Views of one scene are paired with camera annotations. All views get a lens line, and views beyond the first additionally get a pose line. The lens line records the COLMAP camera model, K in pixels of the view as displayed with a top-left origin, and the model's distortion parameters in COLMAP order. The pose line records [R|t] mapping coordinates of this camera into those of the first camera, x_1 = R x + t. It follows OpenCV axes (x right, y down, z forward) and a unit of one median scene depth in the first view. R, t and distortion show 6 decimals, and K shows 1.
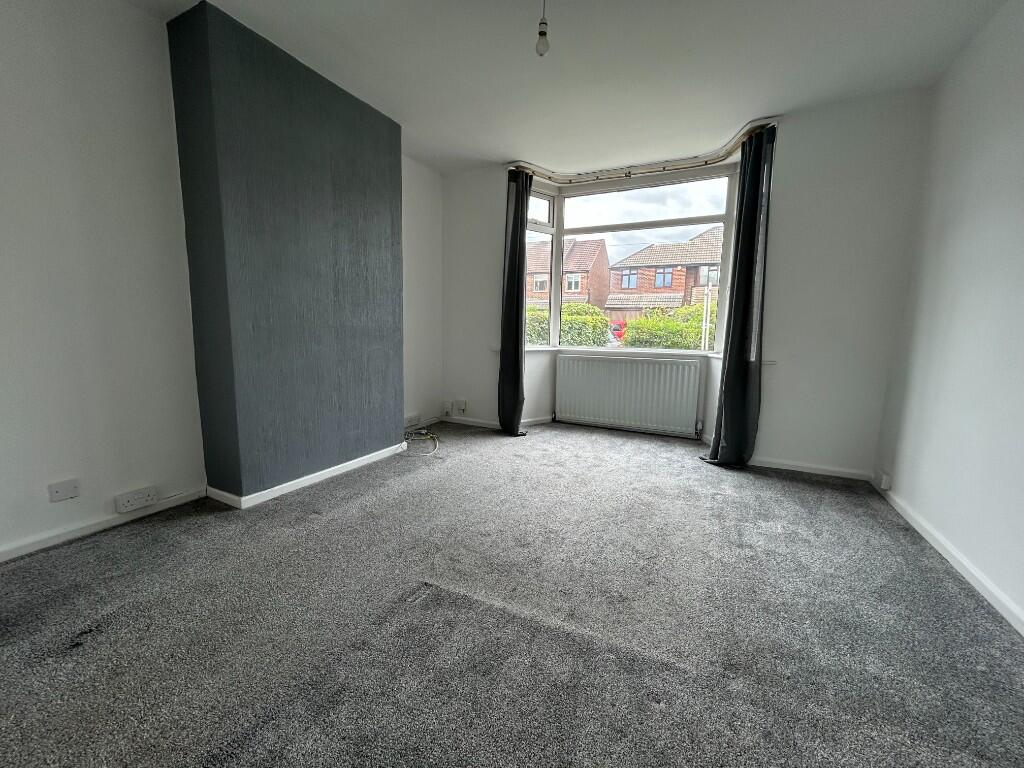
lens RADIAL K [[410.6, 0, 510.1], [0, 410.6, 384.5], [0, 0, 1]] dist [0.000344, 0.000144]
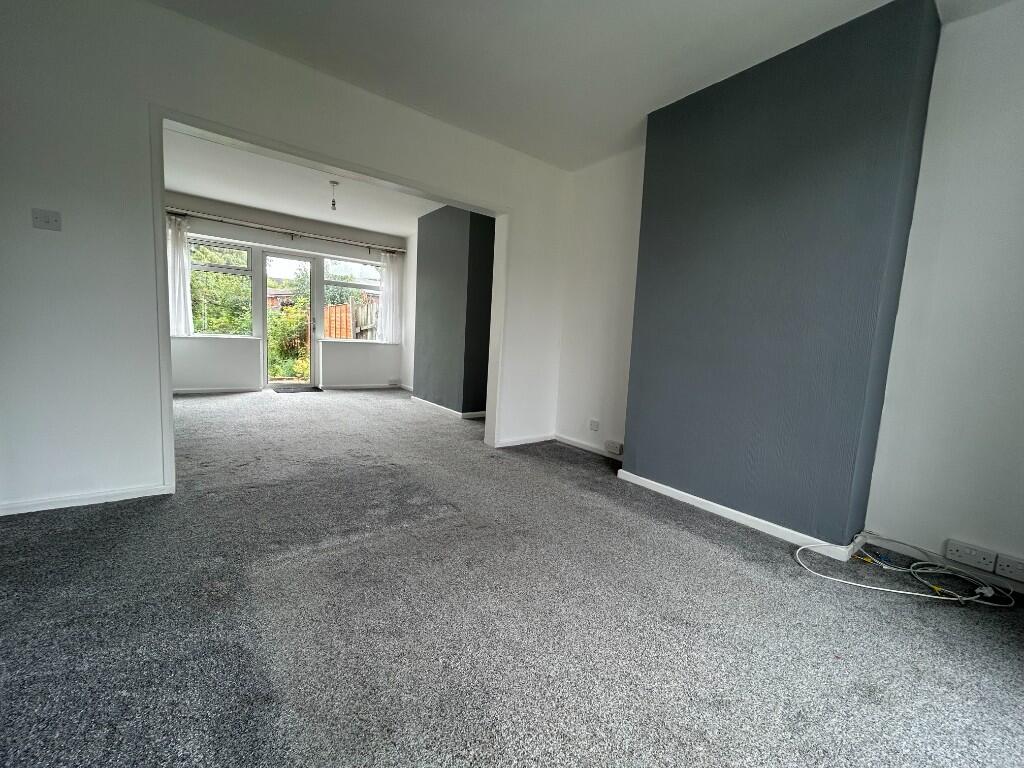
lens RADIAL K [[410.6, 0, 510.1], [0, 410.6, 384.5], [0, 0, 1]] dist [0.000344, 0.000144]
pose [[-0.442212, 0.058588, -0.894995, 0.427826], [-0.185518, 0.970310, 0.155182, -0.082832], [0.877514, 0.234661, -0.418214, 0.717099]]
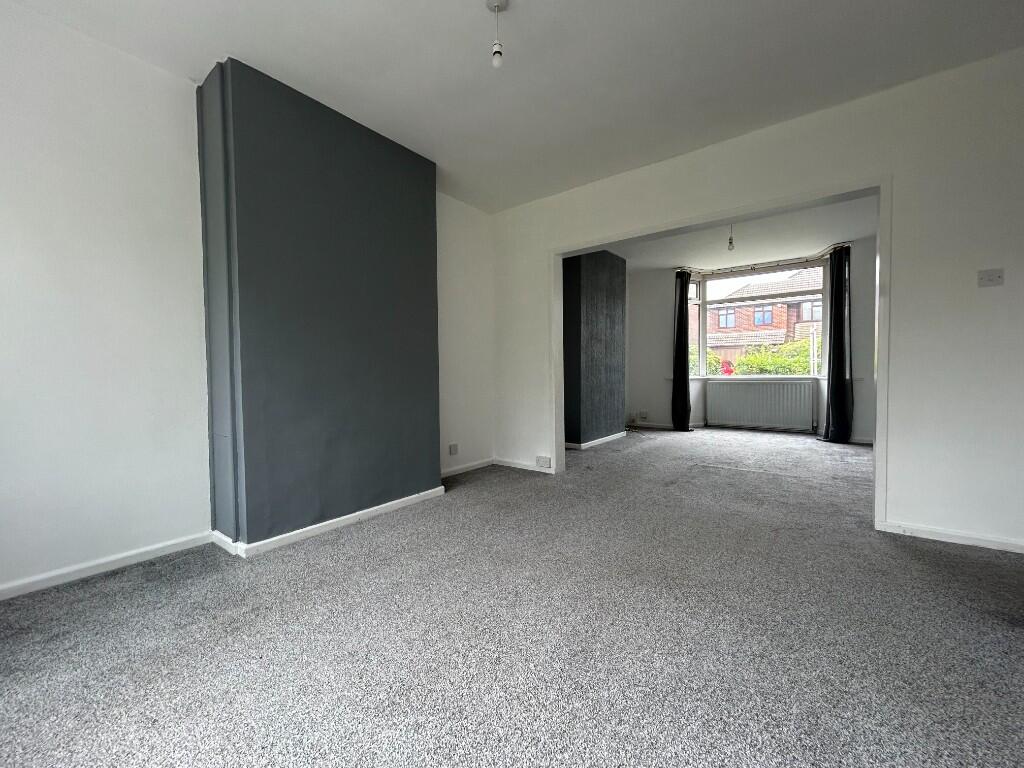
lens RADIAL K [[420.1, 0, 508.8], [0, 420.1, 384.2], [0, 0, 1]] dist [0.000799, 0.000133]
pose [[0.982562, -0.021704, -0.184663, -0.363888], [0.002055, 0.994371, -0.105936, 0.115385], [0.185922, 0.103709, 0.977076, -0.751524]]
